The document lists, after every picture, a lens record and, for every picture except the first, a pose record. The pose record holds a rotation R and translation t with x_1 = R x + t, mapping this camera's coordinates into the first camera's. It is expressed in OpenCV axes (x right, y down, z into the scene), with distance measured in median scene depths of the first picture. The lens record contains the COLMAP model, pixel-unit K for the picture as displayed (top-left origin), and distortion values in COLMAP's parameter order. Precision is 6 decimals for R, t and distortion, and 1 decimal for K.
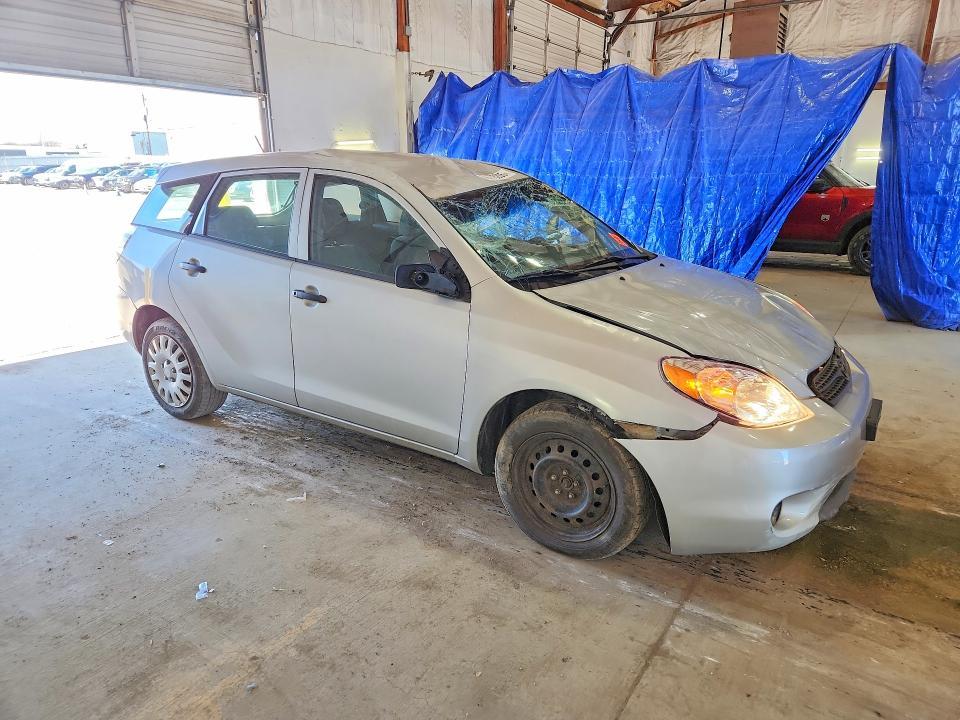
lens RADIAL K [[613.0, 0, 479.0], [0, 613.0, 385.7], [0, 0, 1]] dist [0.045518, 0.000047]
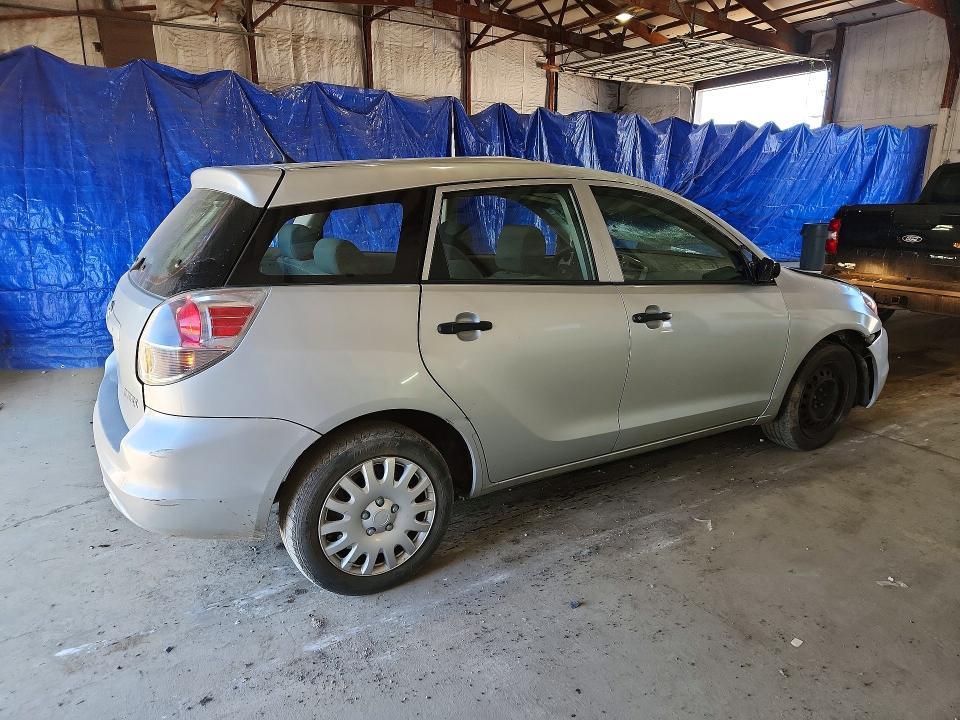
lens RADIAL K [[632.4, 0, 480.0], [0, 632.4, 342.7], [0, 0, 1]] dist [0.020656, -0.001896]
pose [[0.451351, -0.217269, 0.865492, -1.051279], [0.293447, 0.952101, 0.085979, -0.227967], [-0.842716, 0.215169, 0.493489, 0.648165]]
